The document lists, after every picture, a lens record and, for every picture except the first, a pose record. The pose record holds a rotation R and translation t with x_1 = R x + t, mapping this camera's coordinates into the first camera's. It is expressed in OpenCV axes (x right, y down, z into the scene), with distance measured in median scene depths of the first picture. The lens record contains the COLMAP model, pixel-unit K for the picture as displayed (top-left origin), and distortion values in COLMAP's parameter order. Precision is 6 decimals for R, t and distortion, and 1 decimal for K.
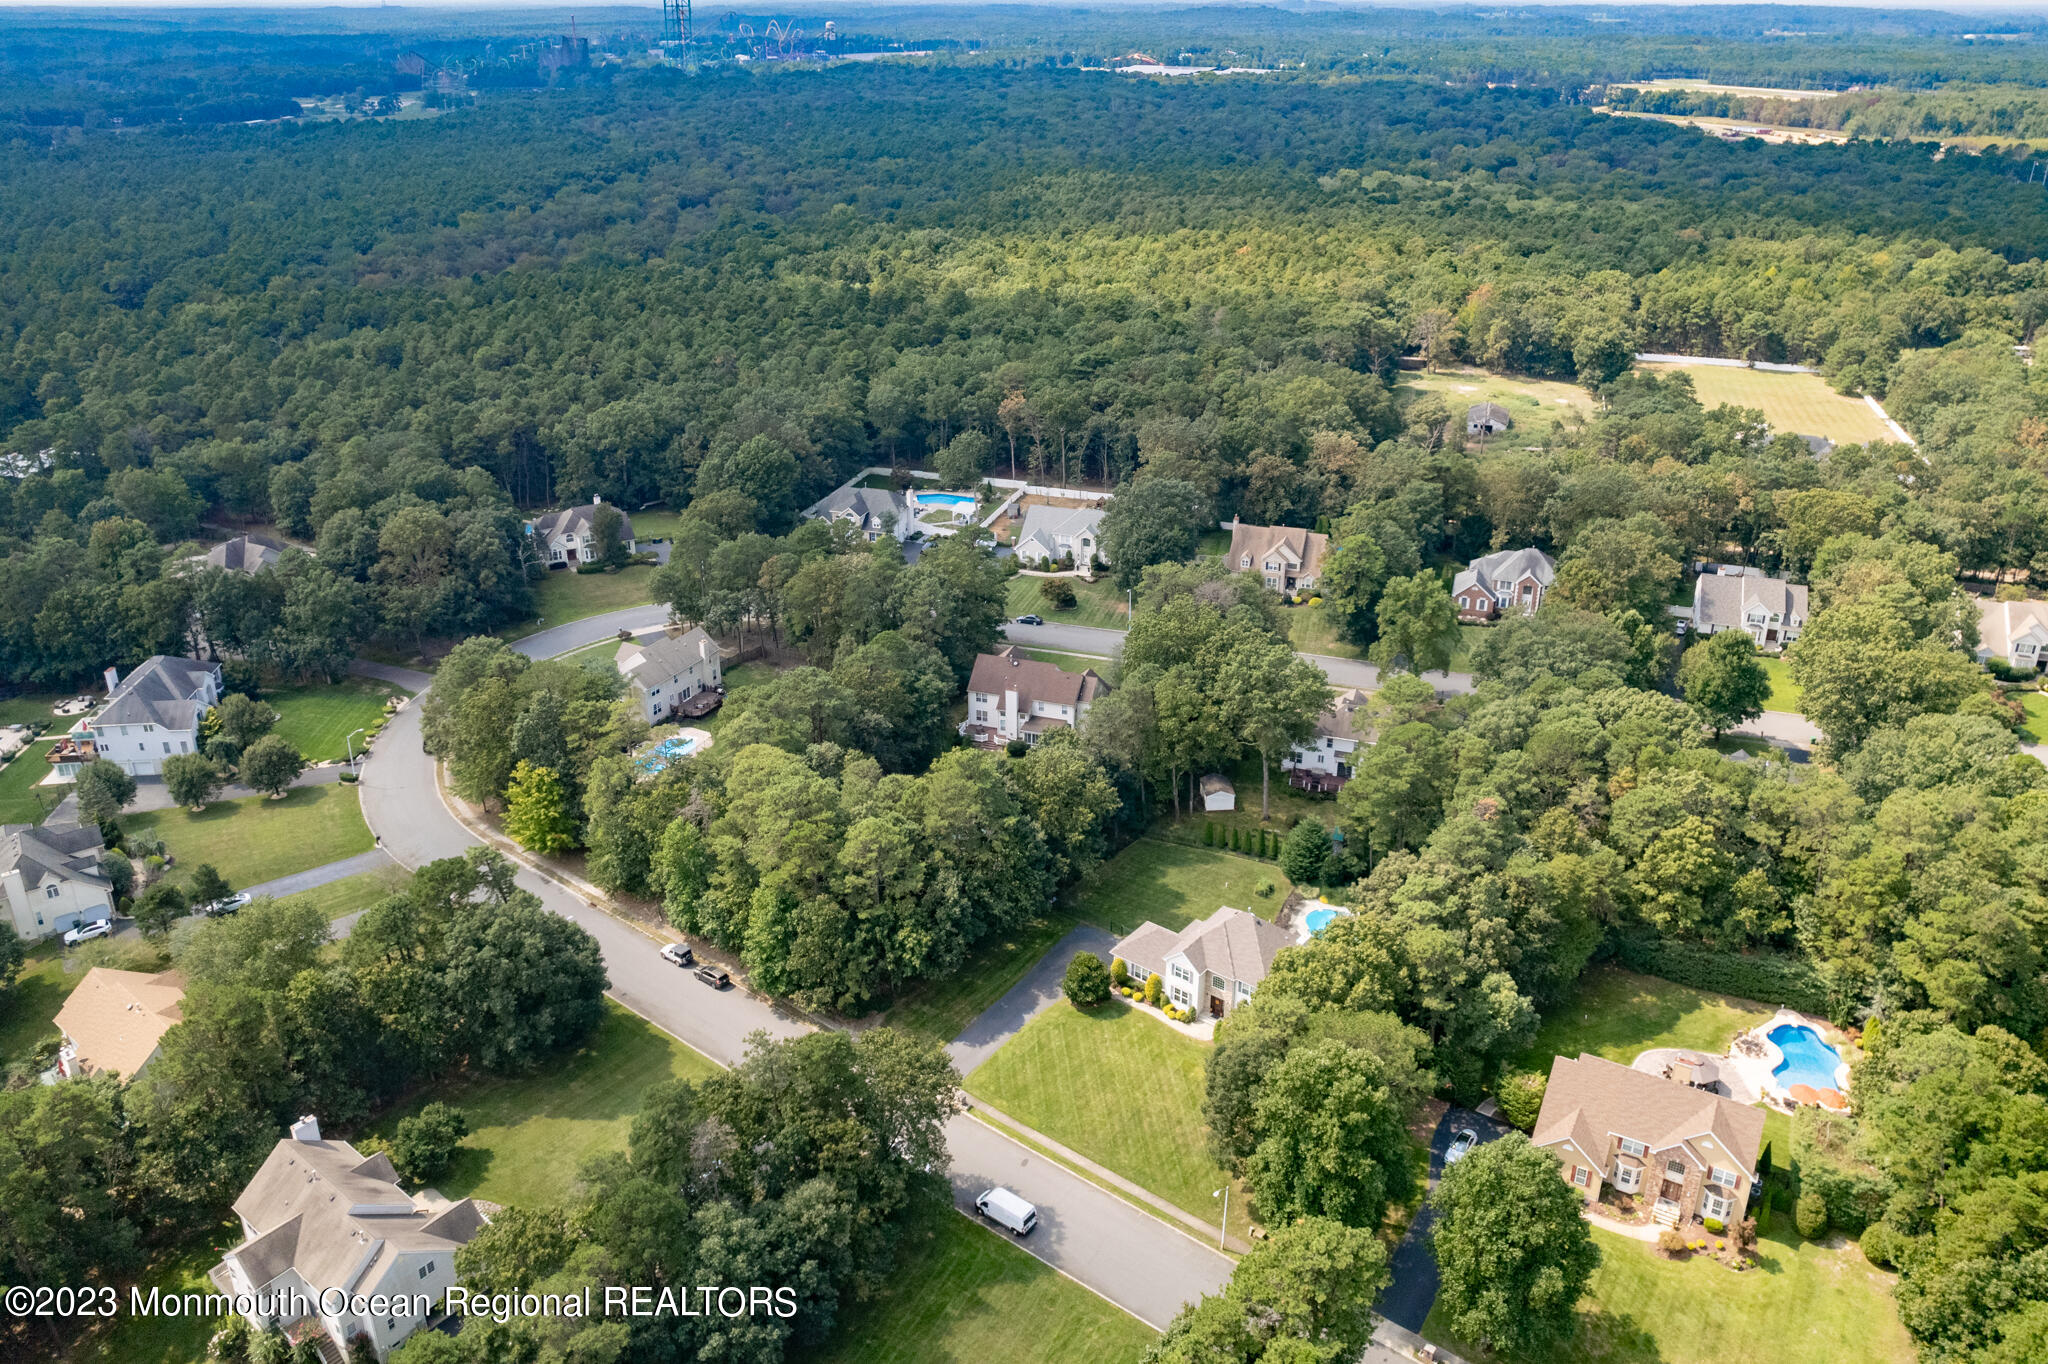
lens RADIAL K [[1474.1, 0, 1022.2], [0, 1474.1, 572.6], [0, 0, 1]] dist [-0.034461, -0.002905]
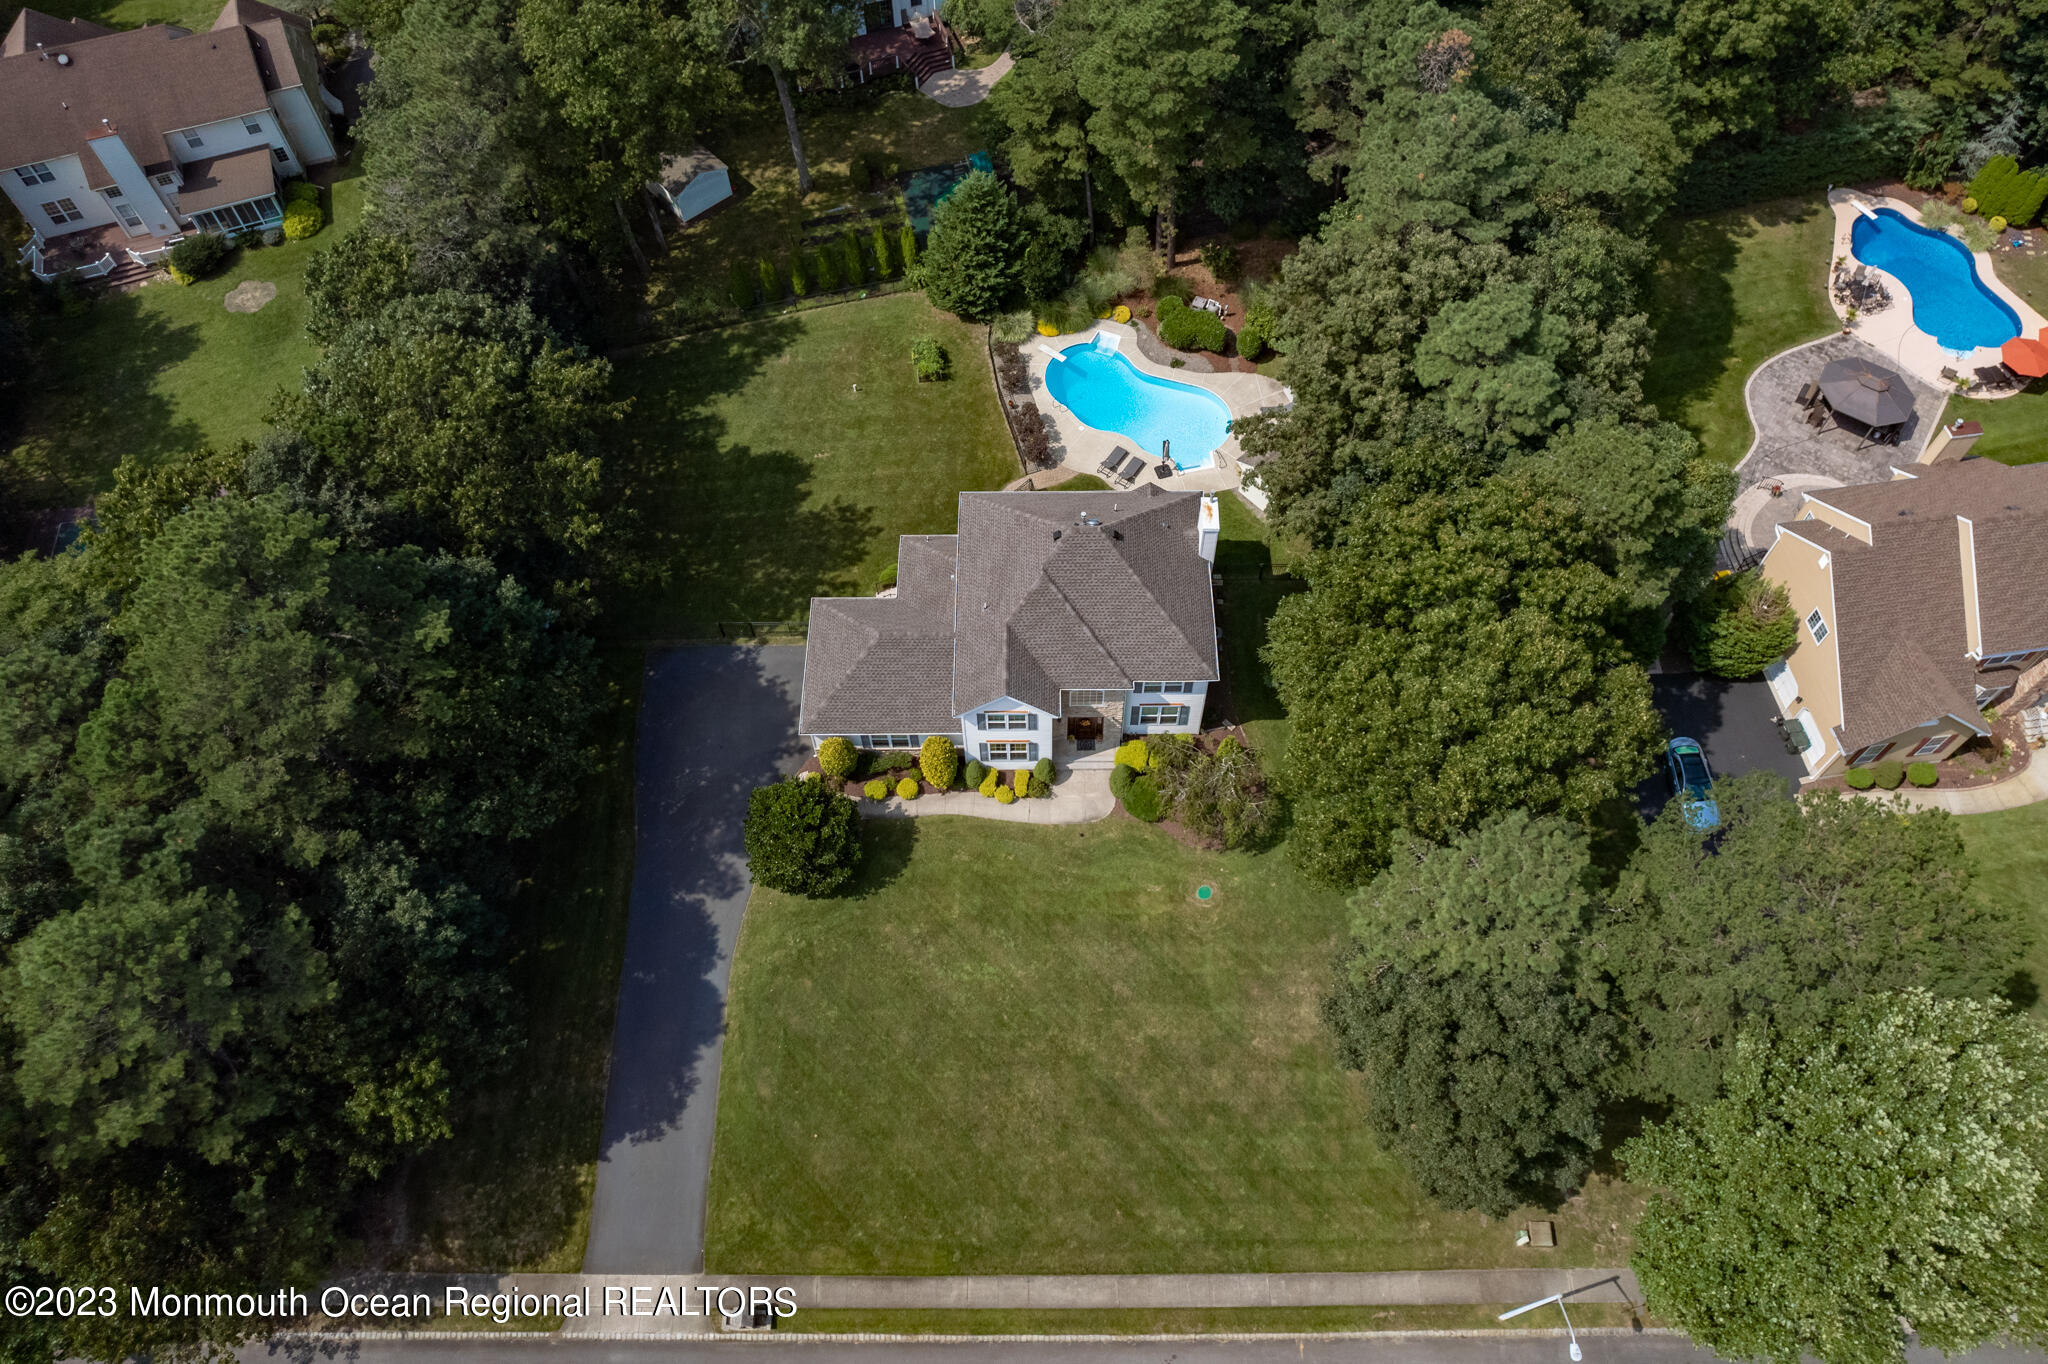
lens RADIAL K [[1474.1, 0, 1022.2], [0, 1474.1, 572.6], [0, 0, 1]] dist [-0.034461, -0.002905]
pose [[0.781878, -0.522403, 0.340239, -0.010483], [0.233934, 0.751717, 0.616600, -0.021455], [-0.577877, -0.402513, 0.709959, 0.704684]]
